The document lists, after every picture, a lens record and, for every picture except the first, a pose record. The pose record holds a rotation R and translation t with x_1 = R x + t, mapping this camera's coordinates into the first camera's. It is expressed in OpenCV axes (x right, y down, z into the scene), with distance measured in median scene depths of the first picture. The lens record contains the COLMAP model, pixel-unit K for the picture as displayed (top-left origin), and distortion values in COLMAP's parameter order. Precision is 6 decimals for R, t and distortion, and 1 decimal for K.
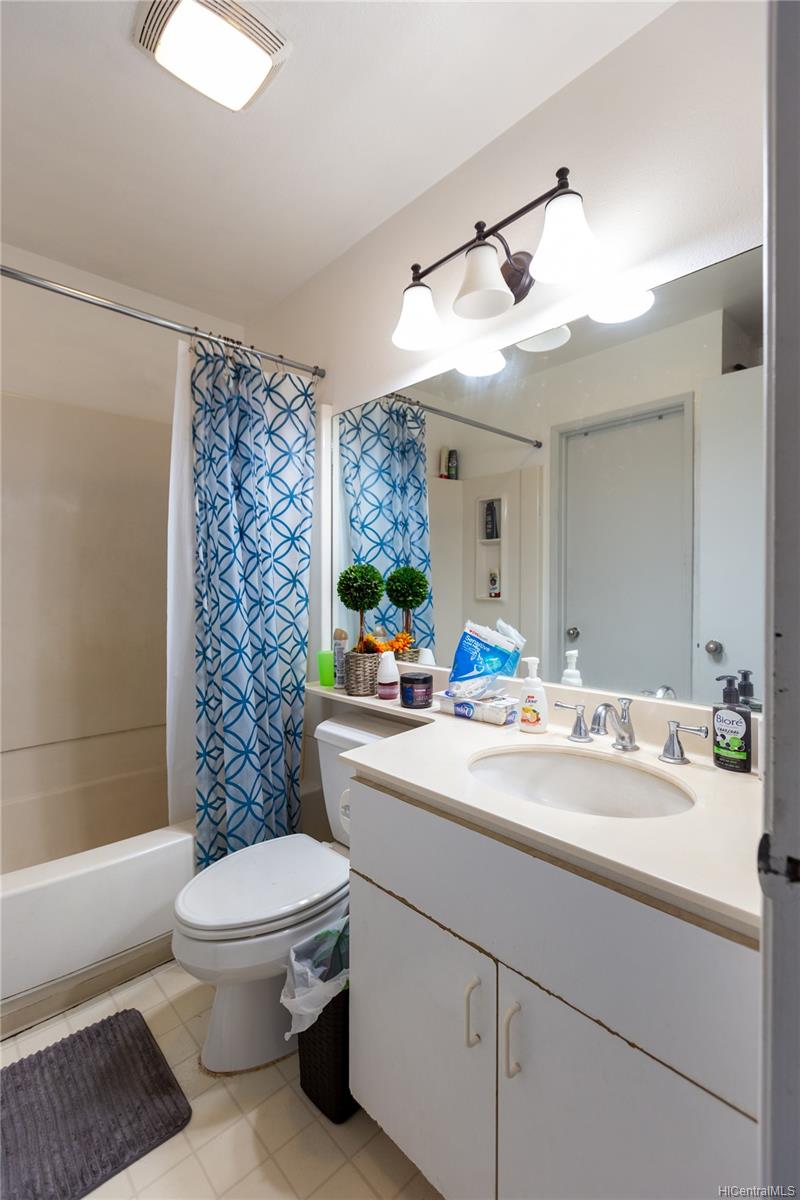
lens RADIAL K [[559.8, 0, 402.6], [0, 559.8, 588.0], [0, 0, 1]] dist [0.000225, 0.000694]
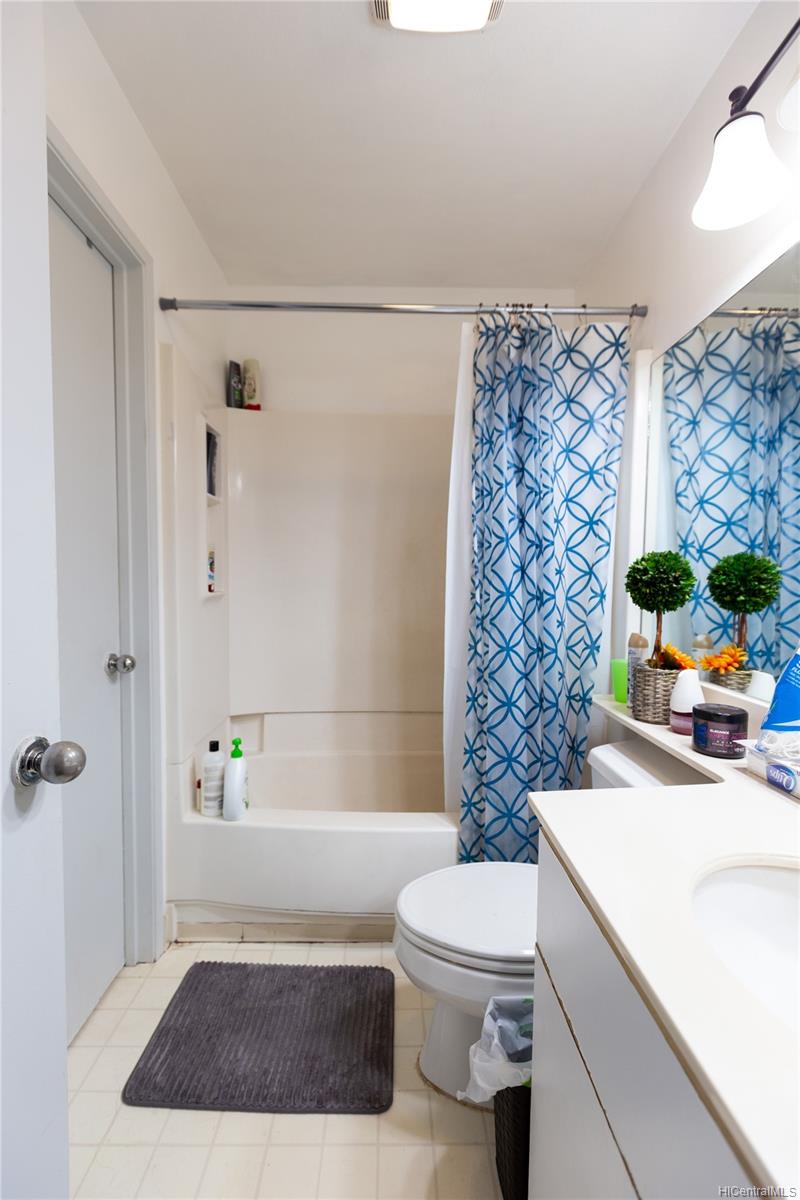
lens RADIAL K [[544.7, 0, 378.2], [0, 544.7, 605.2], [0, 0, 1]] dist [0.003068, 0.000434]
pose [[0.723493, 0.043882, -0.688936, 0.159840], [-0.014958, 0.998740, 0.047907, 0.001315], [0.690170, -0.024355, 0.723238, 0.200956]]
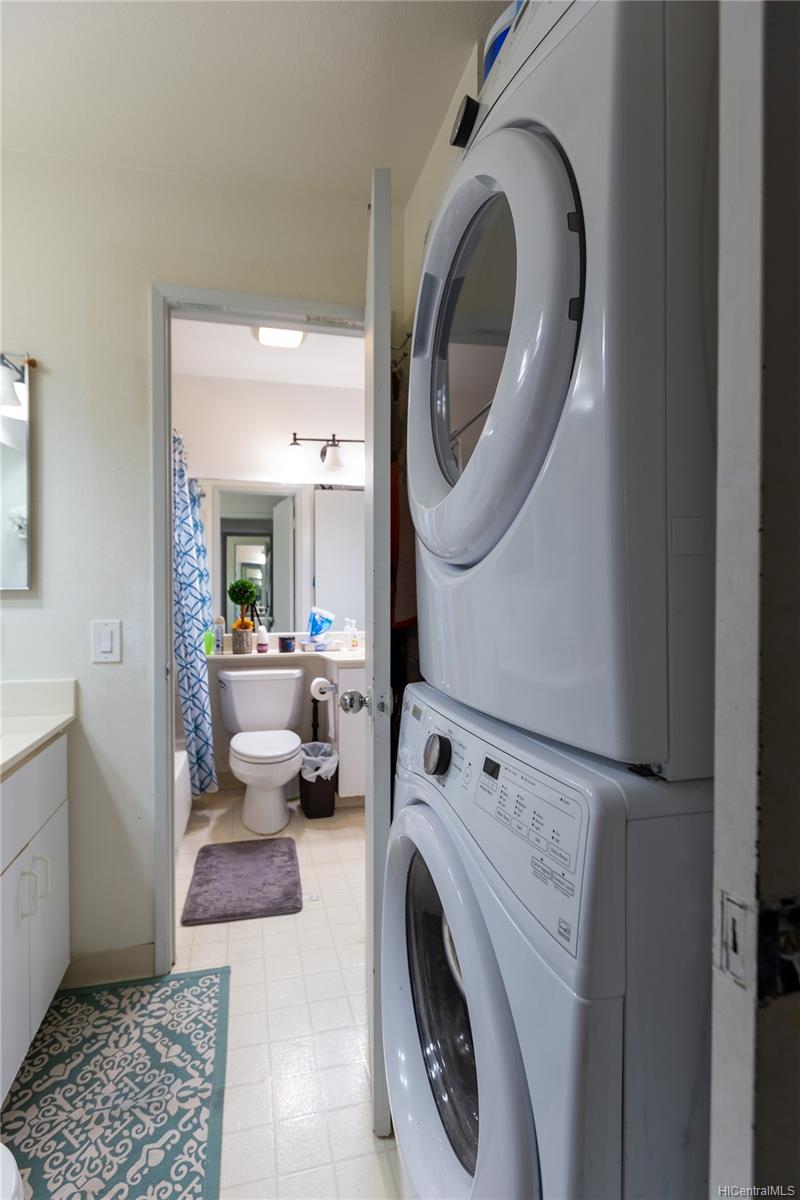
lens RADIAL K [[559.8, 0, 402.6], [0, 559.8, 588.0], [0, 0, 1]] dist [0.000225, 0.000694]
pose [[0.448348, -0.002470, 0.893856, -1.395972], [0.002855, 0.999995, 0.001331, -0.013747], [-0.893855, 0.001955, 0.448353, -0.227091]]
